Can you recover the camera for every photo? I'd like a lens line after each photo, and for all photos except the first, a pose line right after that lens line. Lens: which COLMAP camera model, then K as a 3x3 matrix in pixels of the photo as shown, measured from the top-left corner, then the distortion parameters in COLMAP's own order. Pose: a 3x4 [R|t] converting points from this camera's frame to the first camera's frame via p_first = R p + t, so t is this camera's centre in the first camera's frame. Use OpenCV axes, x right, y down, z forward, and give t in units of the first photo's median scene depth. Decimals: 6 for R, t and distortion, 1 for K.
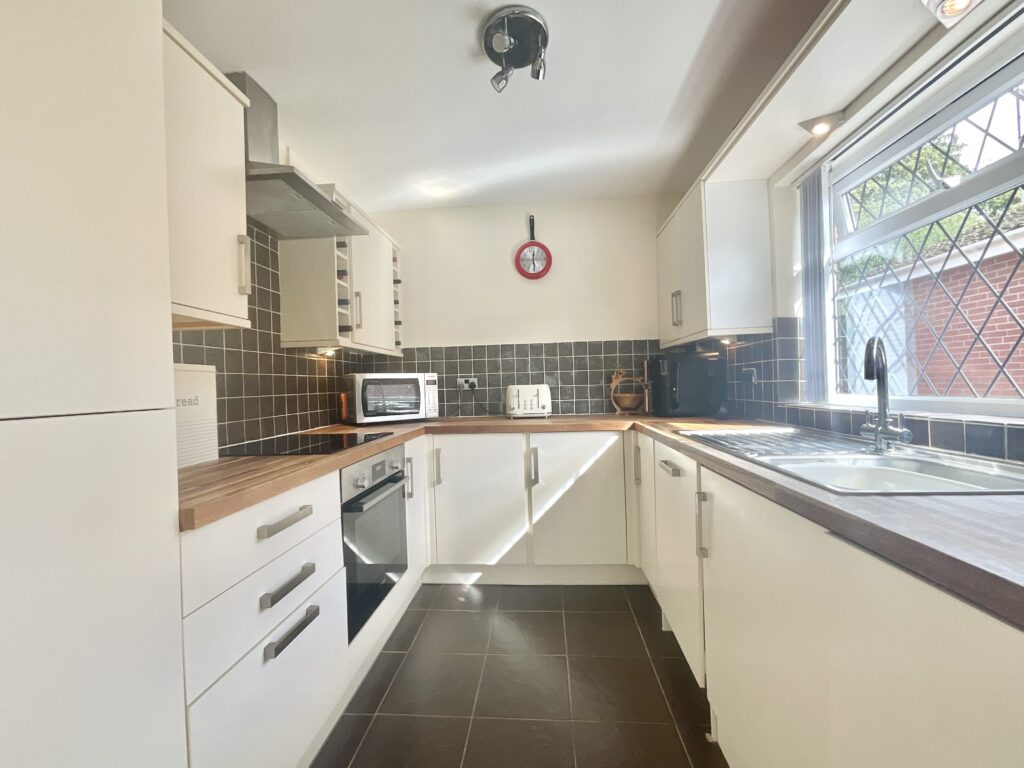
lens RADIAL K [[415.5, 0, 512.0], [0, 415.5, 384.0], [0, 0, 1]] dist [-0.000411, -0.002959]
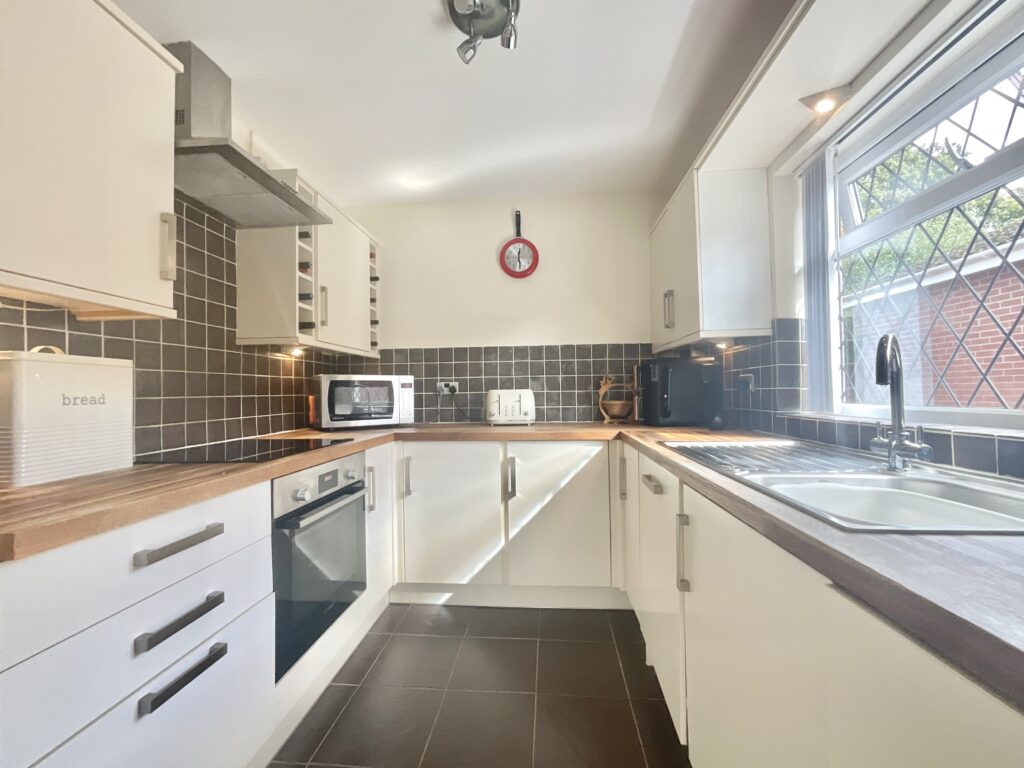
lens RADIAL K [[415.5, 0, 512.0], [0, 415.5, 384.0], [0, 0, 1]] dist [-0.000411, -0.002959]
pose [[0.999869, 0.013875, -0.008394, 0.068542], [-0.014016, 0.999756, -0.017045, 0.007110], [0.008156, 0.017160, 0.999819, 0.088267]]
